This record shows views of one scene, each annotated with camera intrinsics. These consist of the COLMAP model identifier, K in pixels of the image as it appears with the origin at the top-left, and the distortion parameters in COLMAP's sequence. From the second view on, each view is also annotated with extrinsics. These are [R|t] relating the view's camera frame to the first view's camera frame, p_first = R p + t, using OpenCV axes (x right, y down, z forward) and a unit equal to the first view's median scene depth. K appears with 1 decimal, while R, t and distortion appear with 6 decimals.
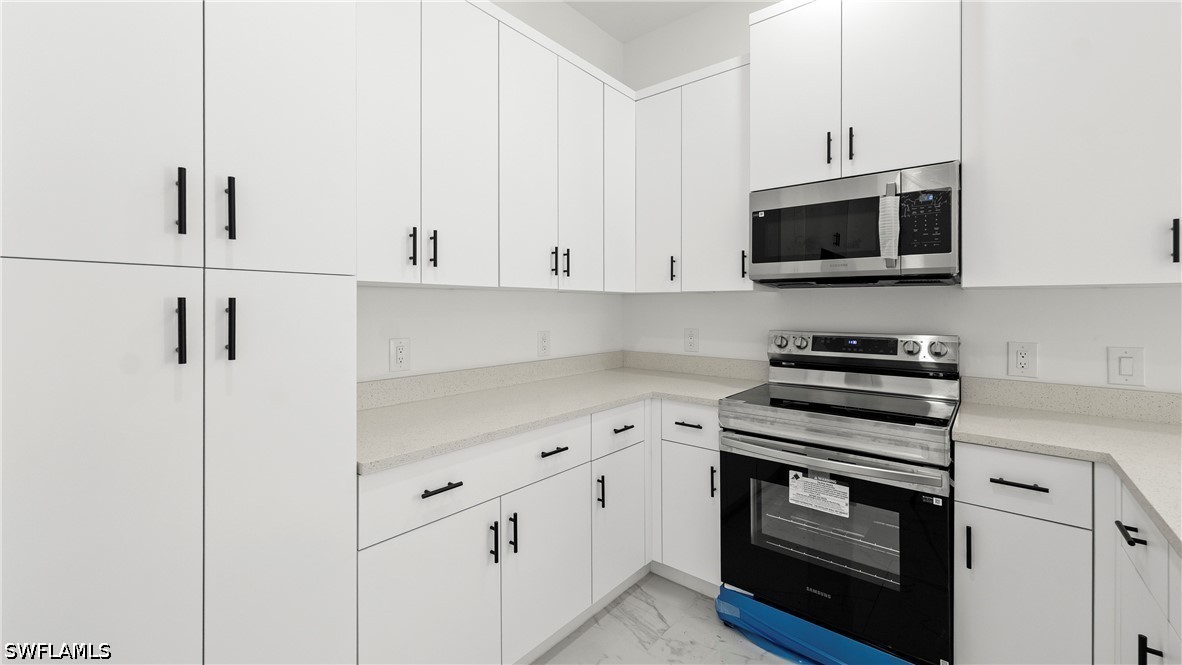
lens RADIAL K [[484.4, 0, 584.9], [0, 484.4, 304.7], [0, 0, 1]] dist [-0.005942, 0.002359]
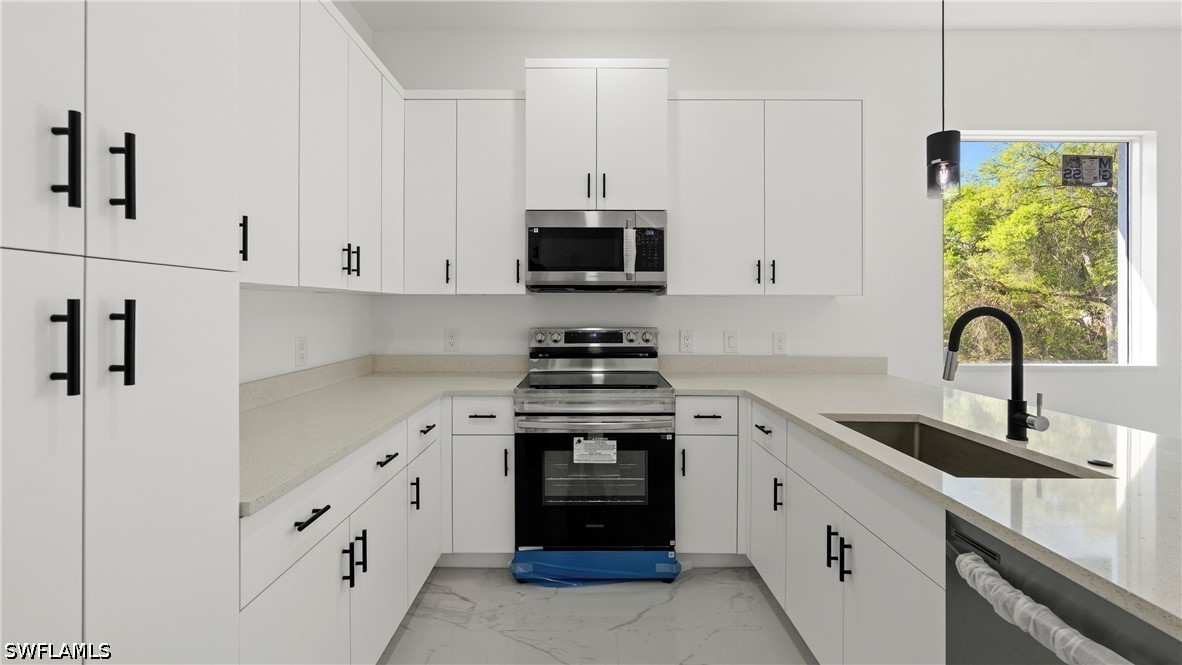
lens RADIAL K [[484.4, 0, 587.8], [0, 484.4, 305.9], [0, 0, 1]] dist [-0.005942, 0.002359]
pose [[0.765785, -0.000332, 0.643097, -0.337372], [-0.000435, 0.999999, 0.001033, -0.002790], [-0.643097, -0.001071, 0.765784, 0.005999]]
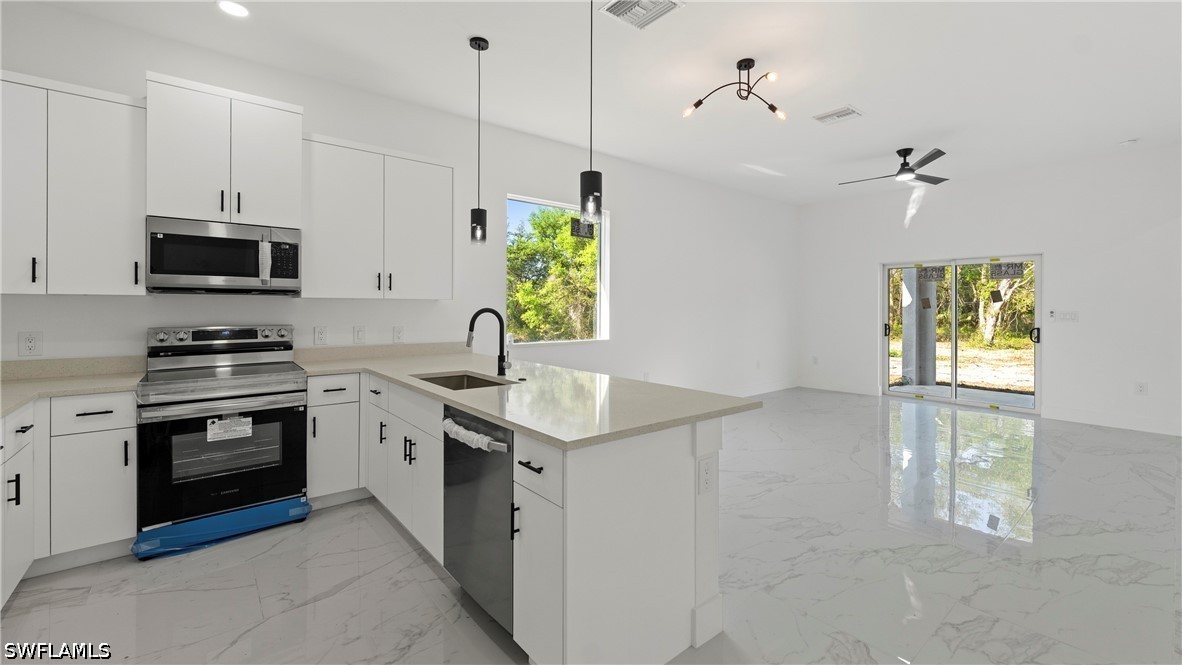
lens RADIAL K [[484.4, 0, 591.9], [0, 484.4, 306.2], [0, 0, 1]] dist [-0.005942, 0.002359]
pose [[0.185095, -0.000383, 0.982721, -0.747866], [-0.003997, 0.999991, 0.001142, -0.009070], [-0.982713, -0.004140, 0.185091, -0.391838]]
